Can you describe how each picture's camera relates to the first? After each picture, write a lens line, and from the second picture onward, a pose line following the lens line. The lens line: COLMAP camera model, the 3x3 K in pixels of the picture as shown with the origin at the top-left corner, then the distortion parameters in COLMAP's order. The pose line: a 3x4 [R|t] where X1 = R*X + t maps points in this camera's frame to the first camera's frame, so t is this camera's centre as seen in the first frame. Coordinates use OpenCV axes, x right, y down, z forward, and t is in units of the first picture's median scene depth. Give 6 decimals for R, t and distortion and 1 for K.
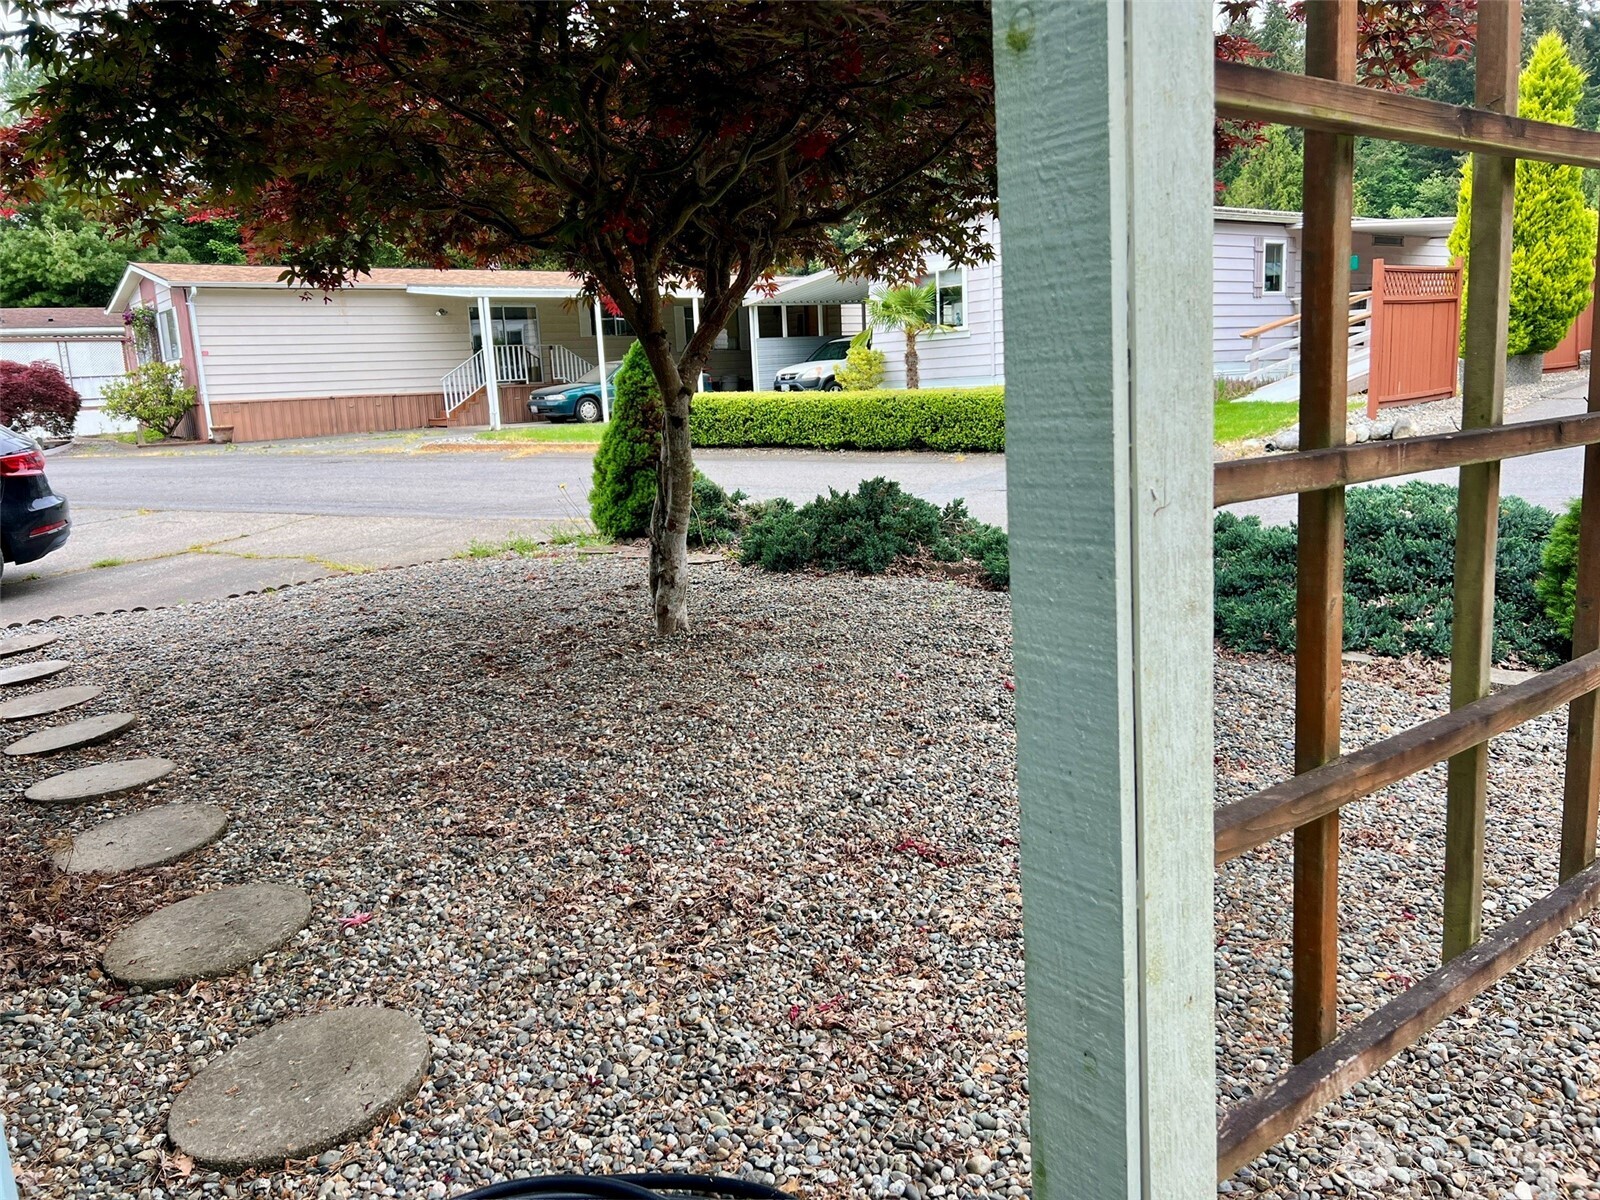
lens RADIAL K [[1168.9, 0, 800.0], [0, 1168.9, 600.0], [0, 0, 1]] dist [0.042599, -0.059980]
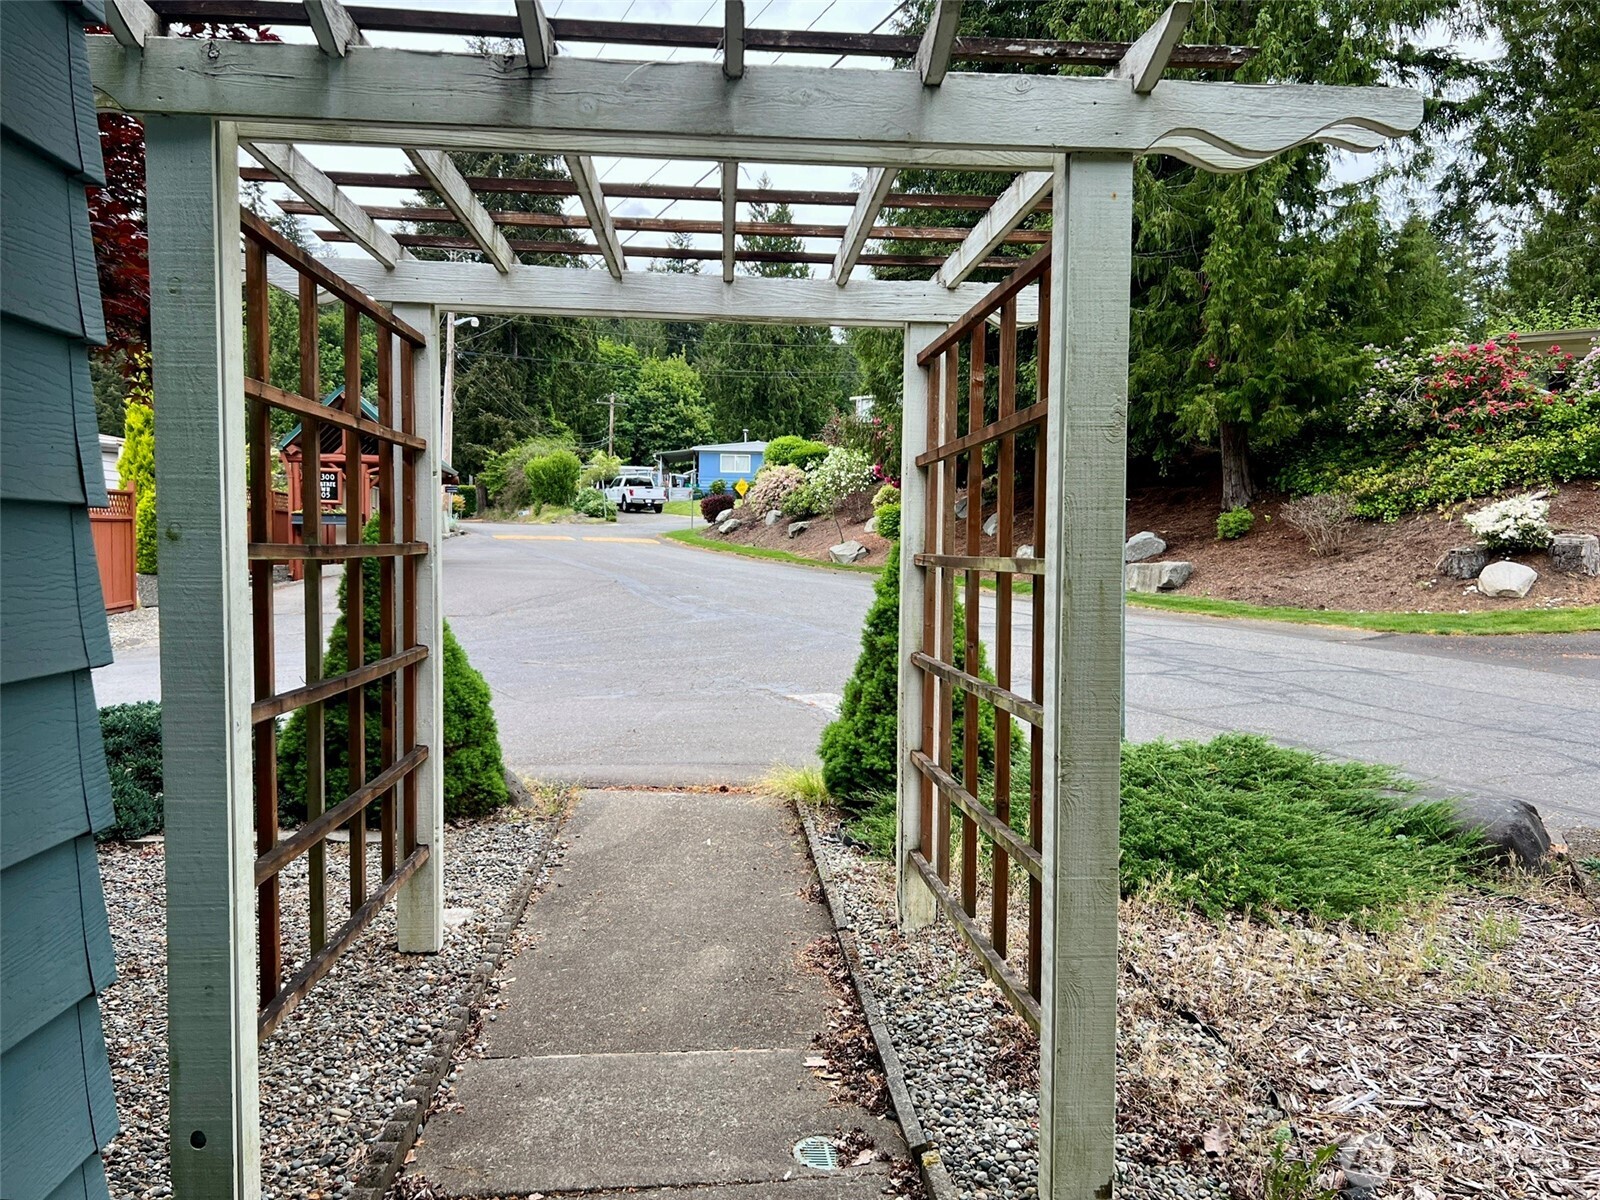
lens RADIAL K [[1191.4, 0, 794.5], [0, 1191.4, 611.1], [0, 0, 1]] dist [0.040050, -0.004330]
pose [[0.524934, 0.021663, 0.850867, -0.643668], [0.116522, 0.988435, -0.097053, 0.028285], [-0.843129, 0.150091, 0.516339, -0.677601]]
